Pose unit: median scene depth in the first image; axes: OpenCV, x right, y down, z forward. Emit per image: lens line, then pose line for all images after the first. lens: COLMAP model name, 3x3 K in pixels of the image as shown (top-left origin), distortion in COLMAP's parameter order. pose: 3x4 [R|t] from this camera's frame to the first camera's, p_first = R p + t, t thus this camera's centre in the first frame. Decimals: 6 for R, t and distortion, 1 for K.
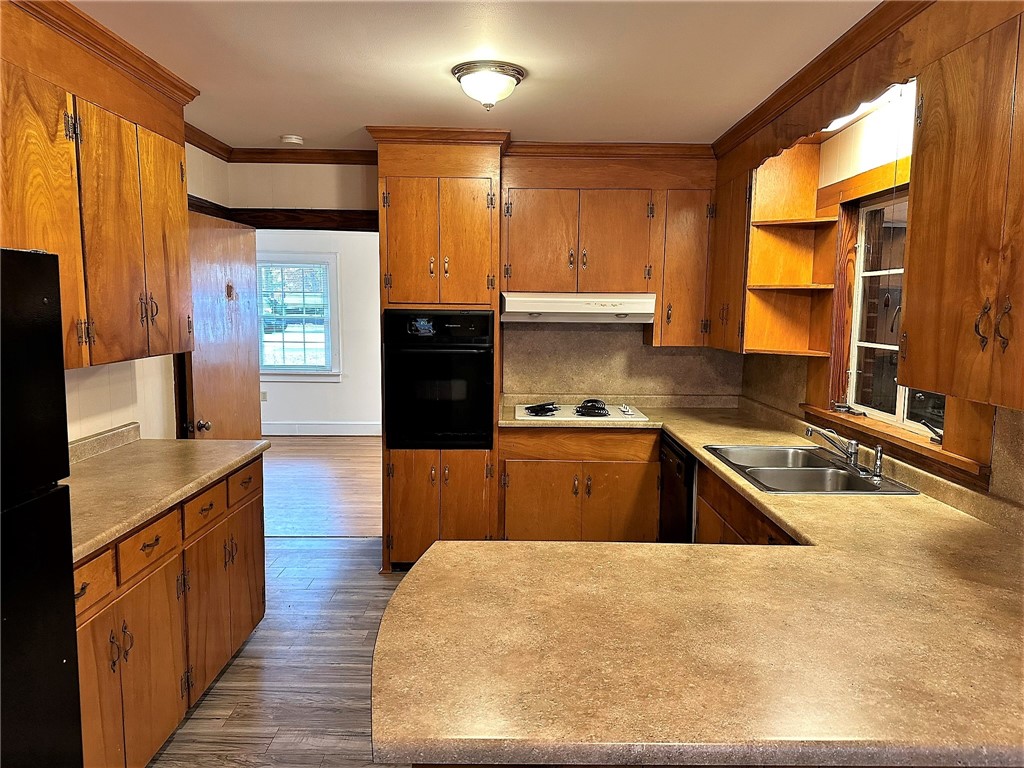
lens RADIAL K [[715.0, 0, 513.1], [0, 715.0, 385.3], [0, 0, 1]] dist [0.065809, -0.083746]
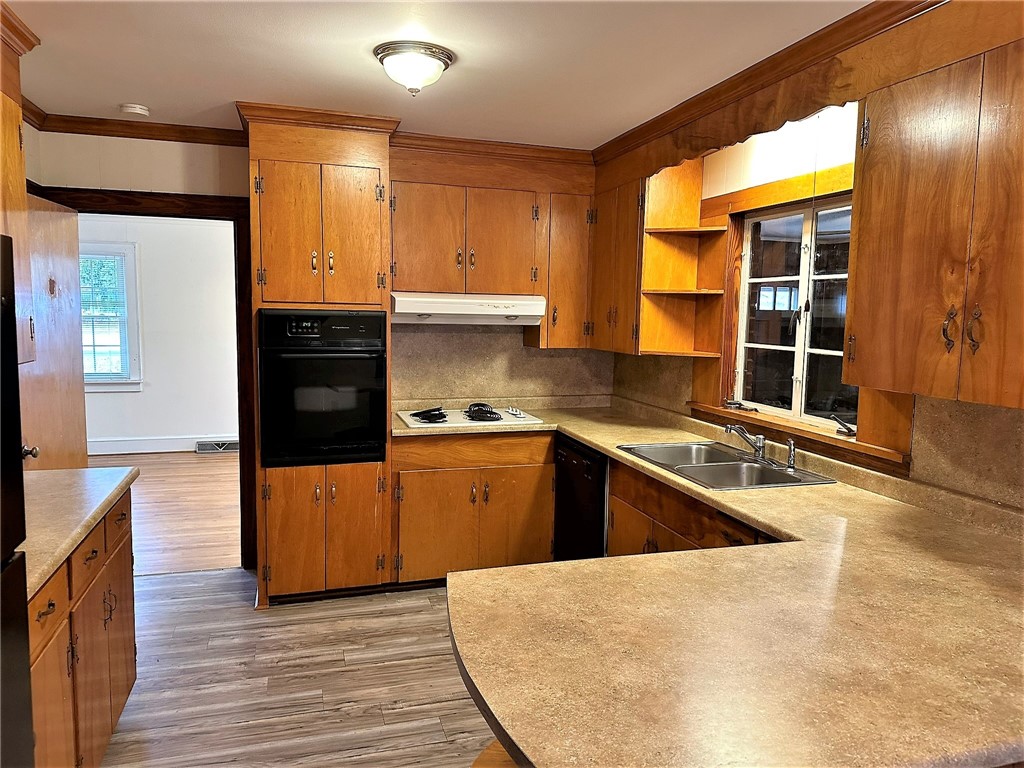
lens RADIAL K [[715.0, 0, 515.1], [0, 715.0, 380.6], [0, 0, 1]] dist [0.065809, -0.083746]
pose [[0.955385, -0.023482, 0.294429, -0.172502], [0.025247, 0.999679, -0.002197, -0.010594], [-0.294283, 0.009532, 0.955671, 0.074401]]
